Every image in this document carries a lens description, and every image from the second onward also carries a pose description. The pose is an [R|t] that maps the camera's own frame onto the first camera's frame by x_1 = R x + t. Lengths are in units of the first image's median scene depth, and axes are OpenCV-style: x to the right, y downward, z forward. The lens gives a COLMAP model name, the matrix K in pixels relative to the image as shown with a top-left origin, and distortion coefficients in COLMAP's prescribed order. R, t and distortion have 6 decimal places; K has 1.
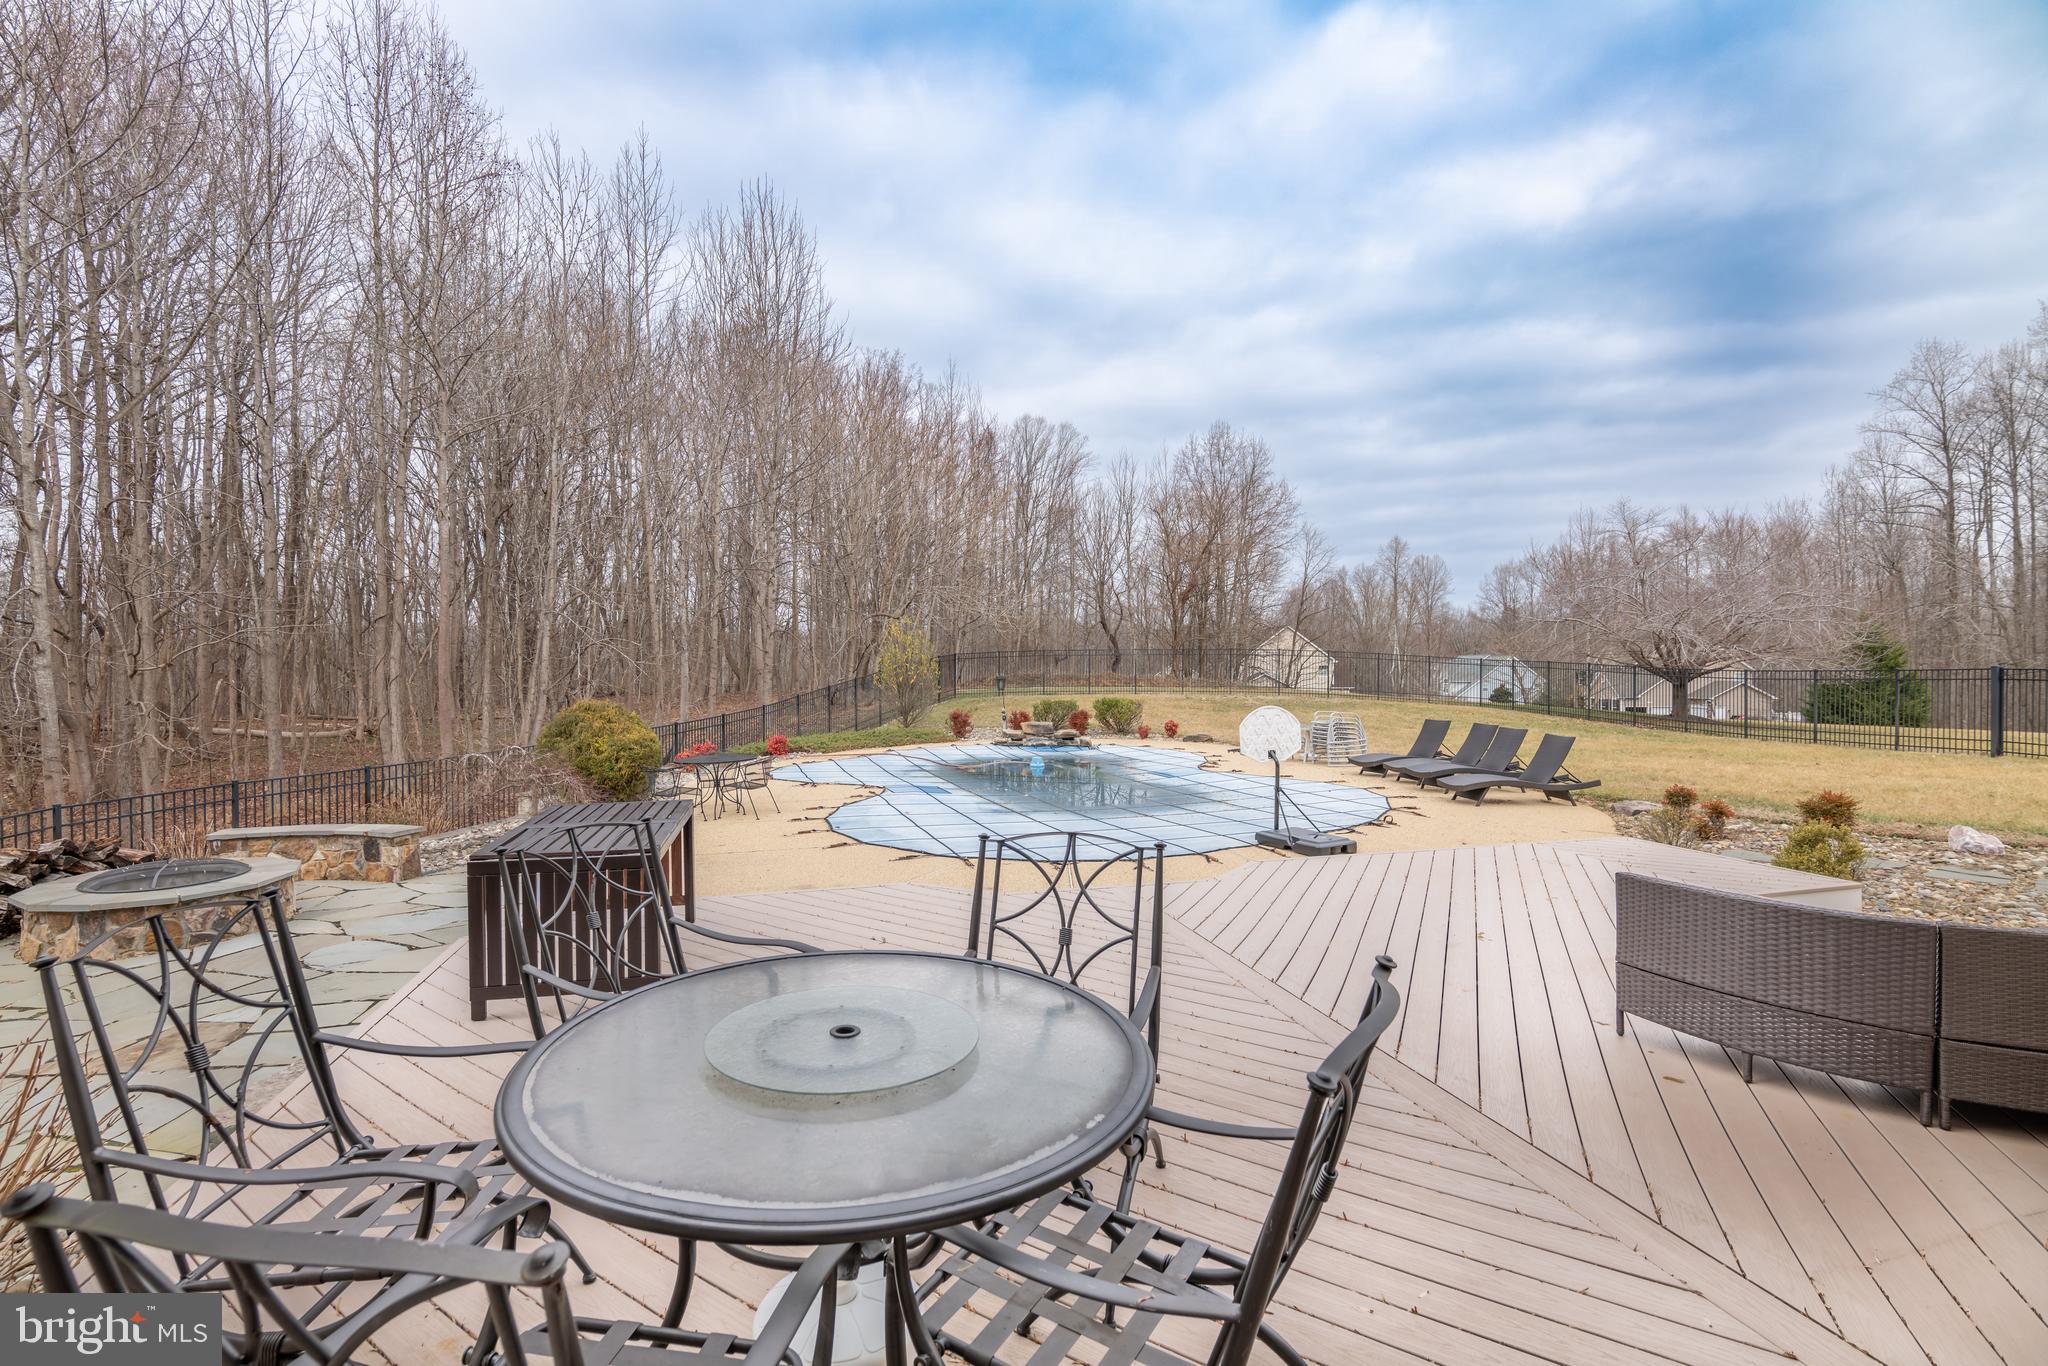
lens RADIAL K [[985.7, 0, 1032.4], [0, 985.7, 731.1], [0, 0, 1]] dist [0.001866, 0.000446]
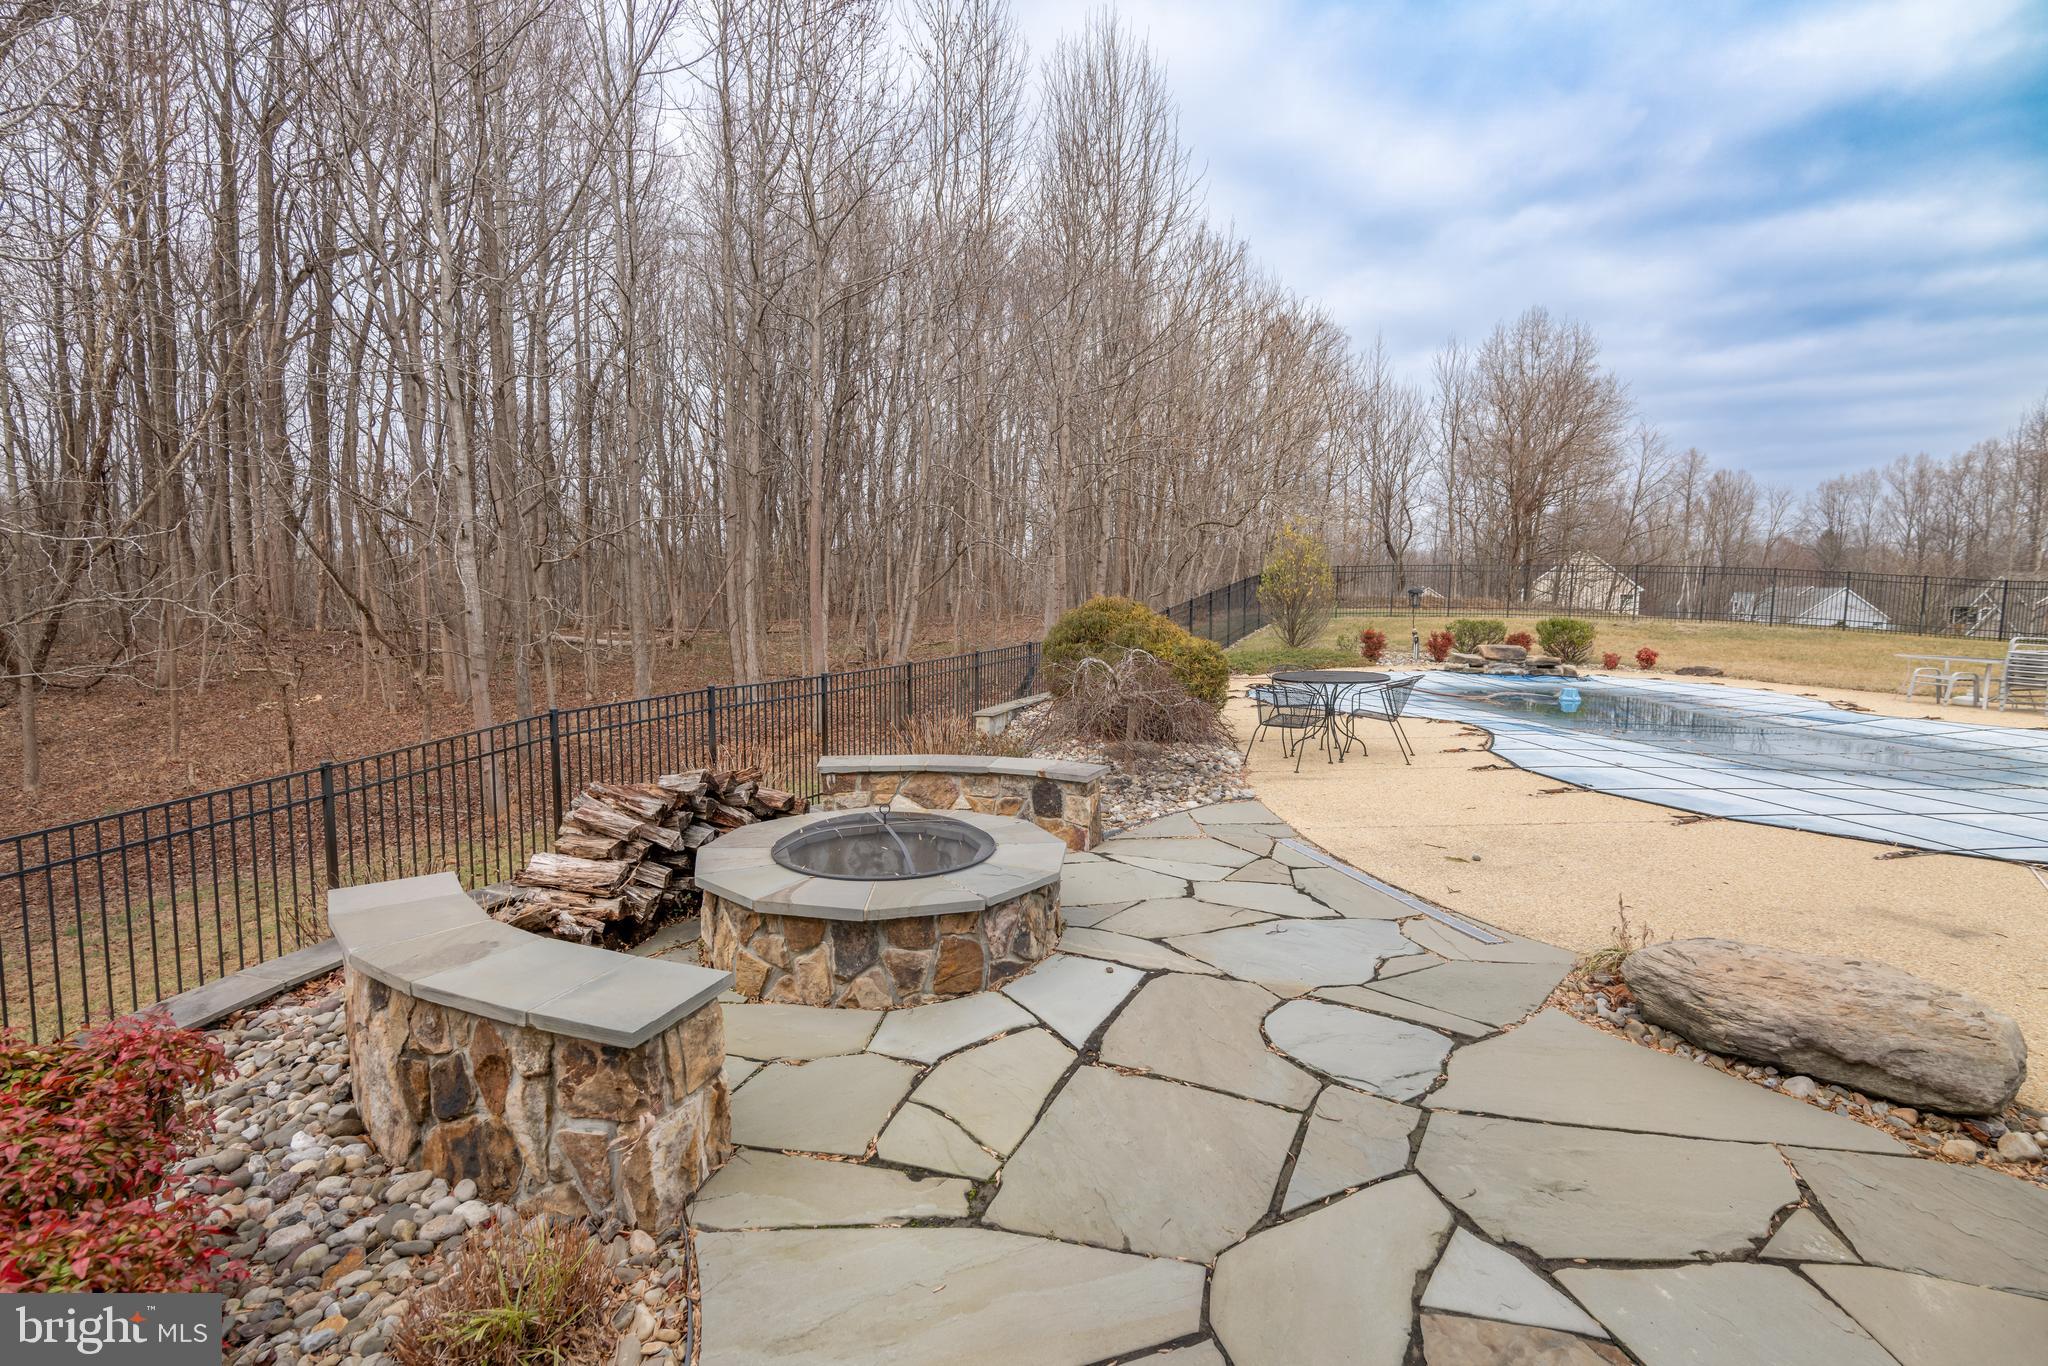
lens RADIAL K [[961.7, 0, 1031.0], [0, 961.7, 677.6], [0, 0, 1]] dist [-0.001815, -0.000536]
pose [[0.983043, 0.029820, -0.180932, -0.261653], [-0.026089, 0.999396, 0.022970, 0.011155], [0.181508, -0.017861, 0.983227, 0.168113]]
